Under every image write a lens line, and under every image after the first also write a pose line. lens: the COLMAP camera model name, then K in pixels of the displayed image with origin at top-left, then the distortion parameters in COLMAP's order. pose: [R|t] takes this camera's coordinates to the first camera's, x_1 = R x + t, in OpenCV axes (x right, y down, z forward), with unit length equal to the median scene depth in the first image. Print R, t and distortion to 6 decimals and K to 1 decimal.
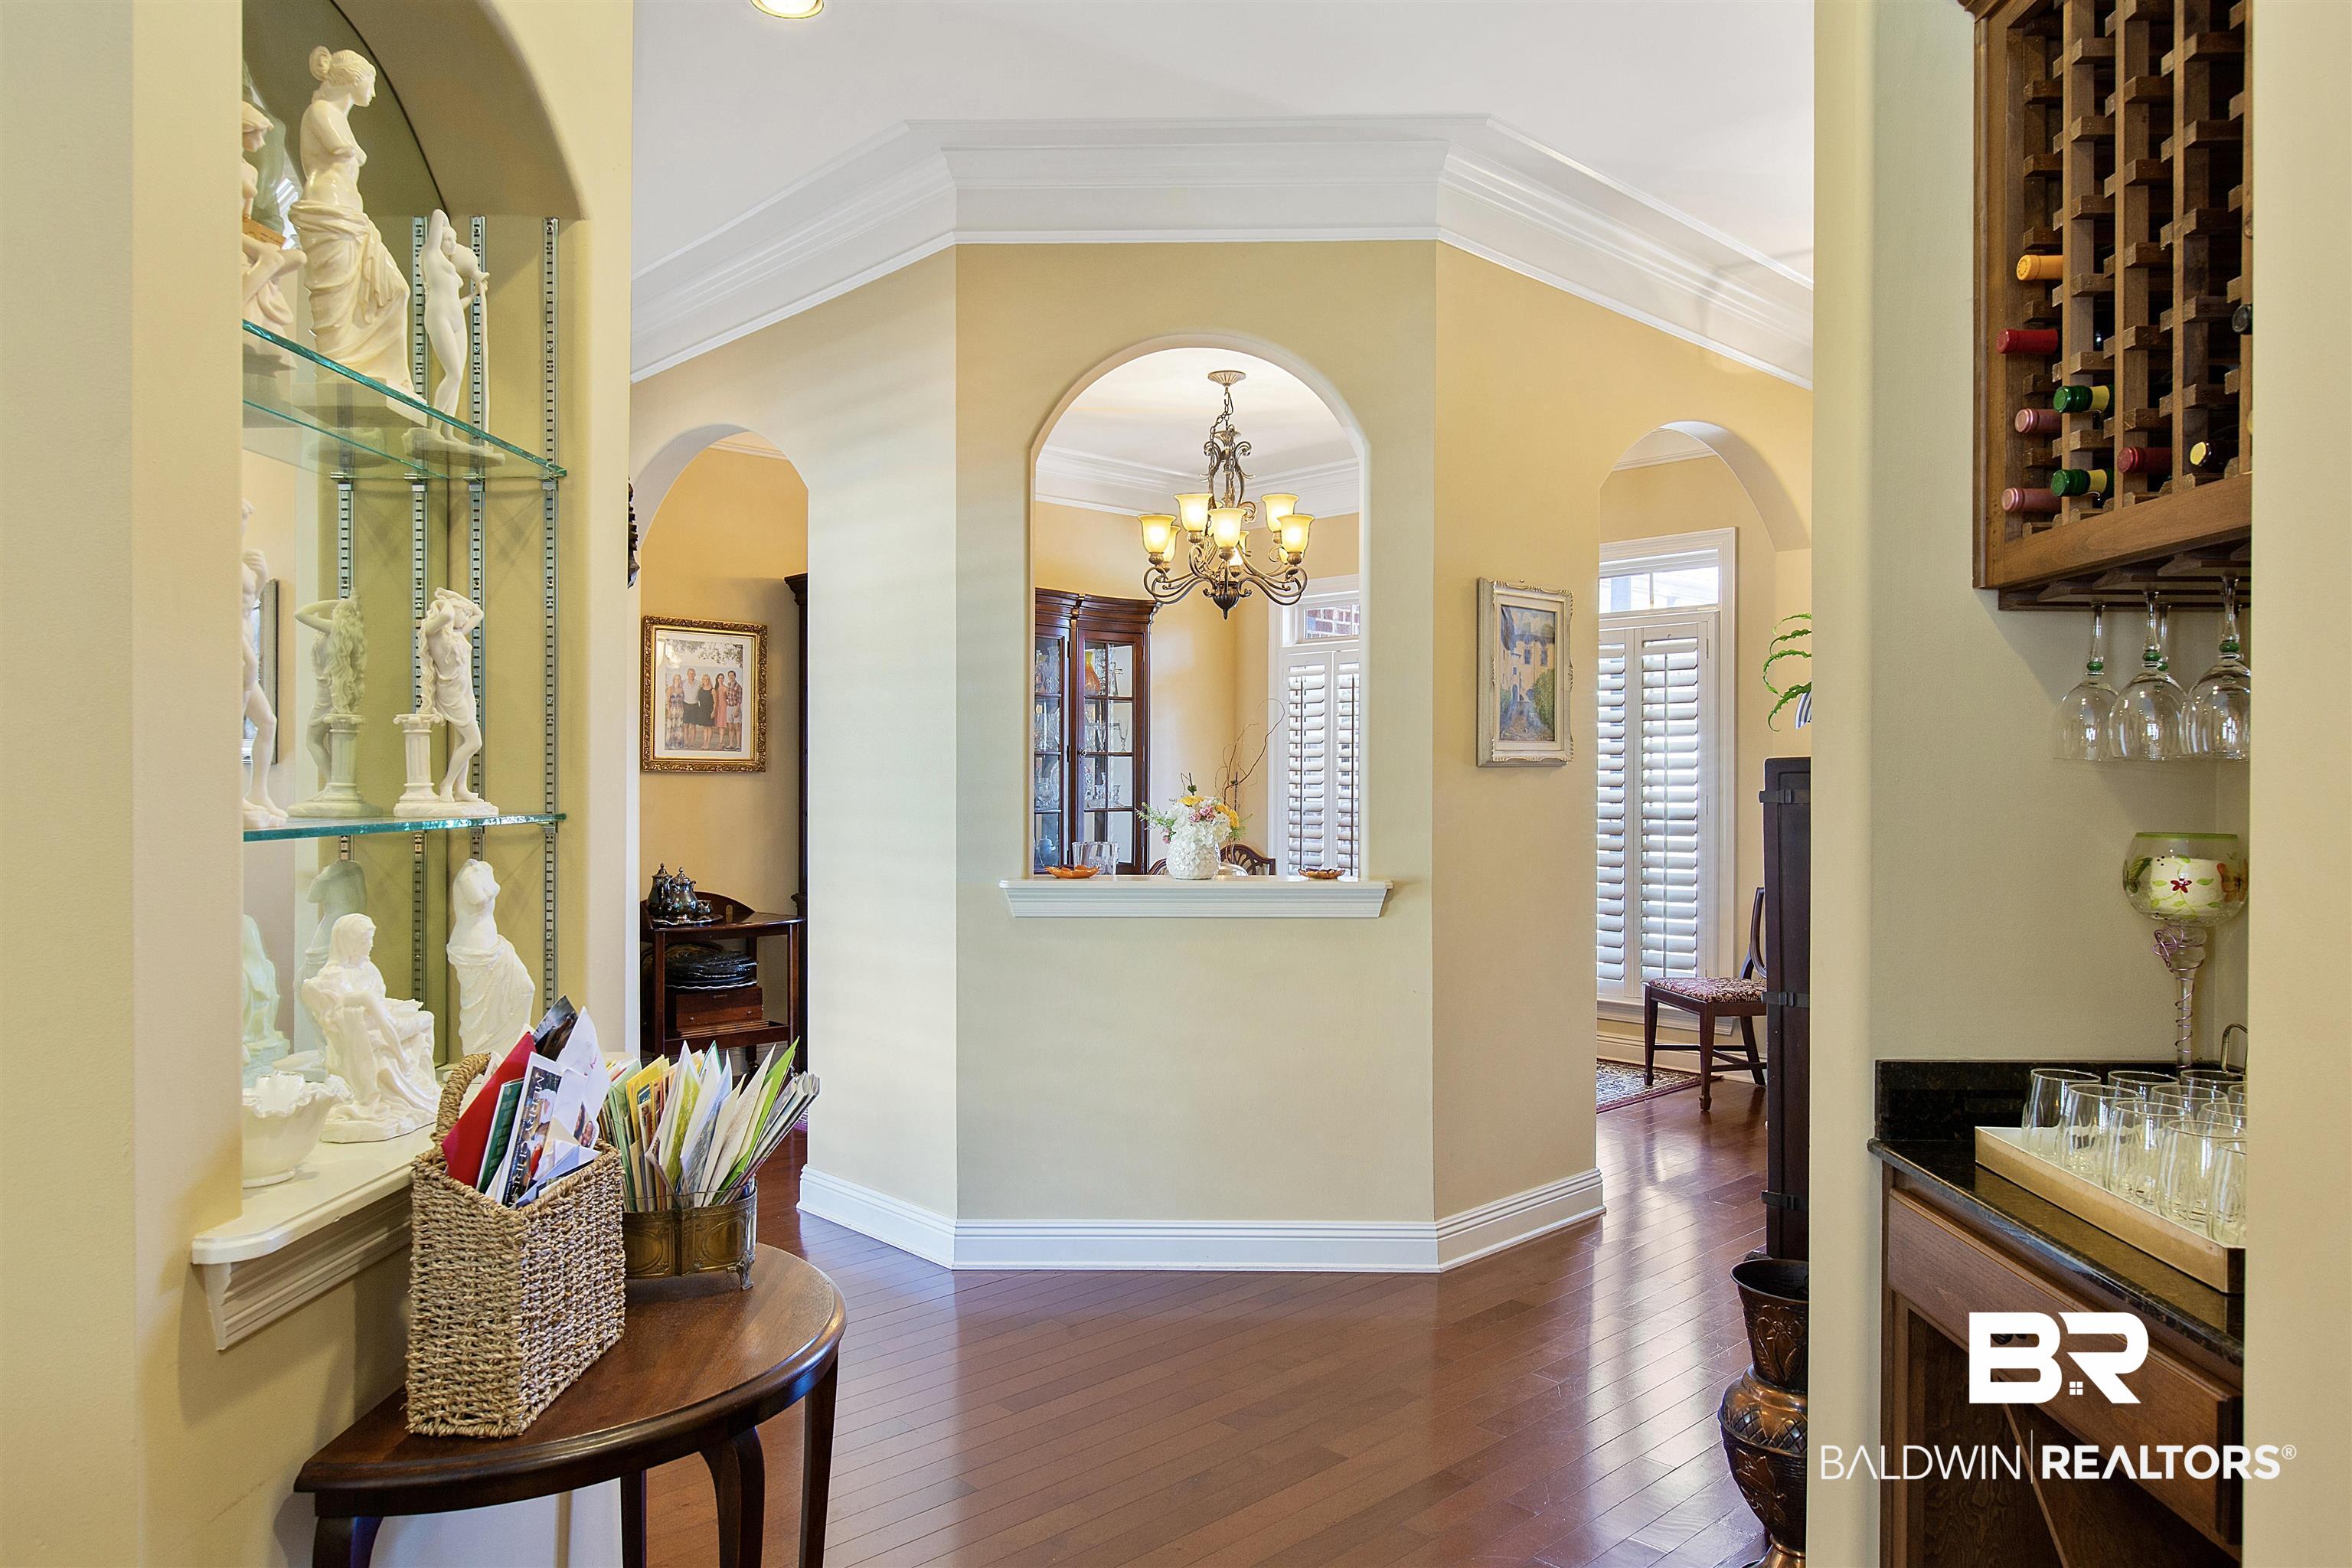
lens RADIAL K [[1562.3, 0, 1166.5], [0, 1562.3, 788.5], [0, 0, 1]] dist [-0.002504, 0.000376]
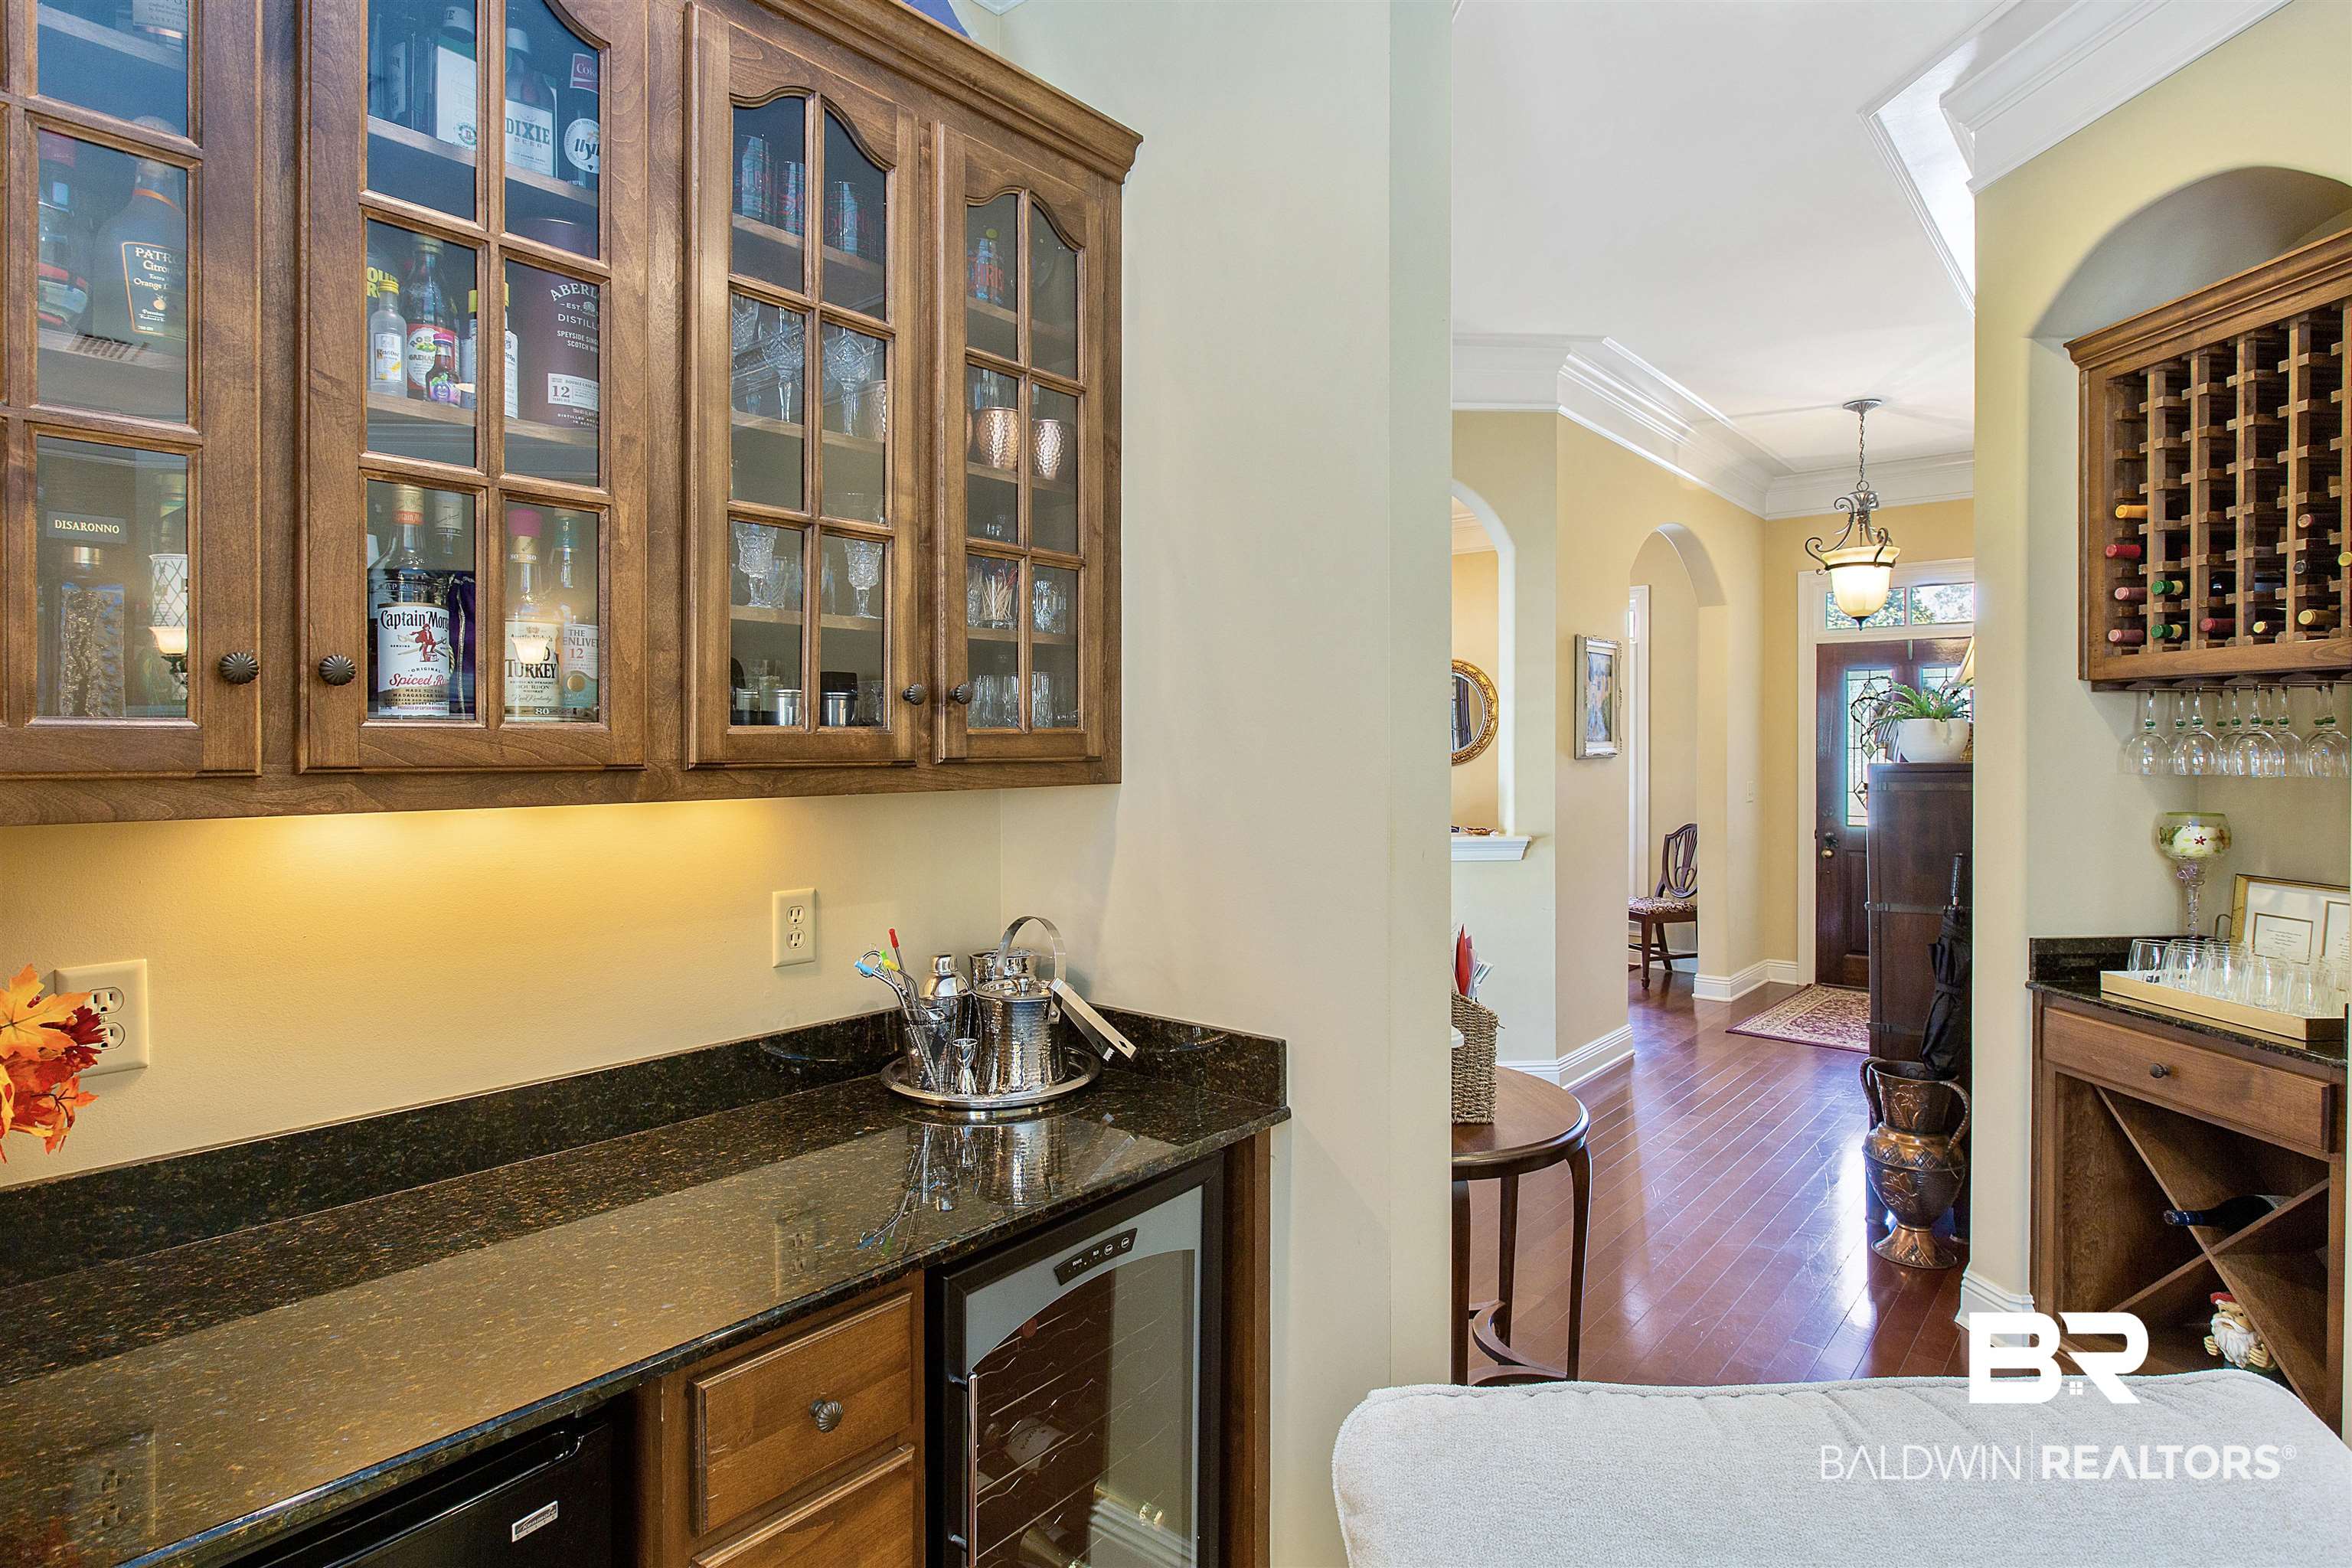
lens RADIAL K [[1240.9, 0, 1188.5], [0, 1240.9, 763.6], [0, 0, 1]] dist [-0.006204, -0.000855]
pose [[0.992894, -0.005827, 0.118861, -0.735704], [0.004881, 0.999954, 0.008251, -0.050069], [-0.118904, -0.007612, 0.992877, -0.335841]]
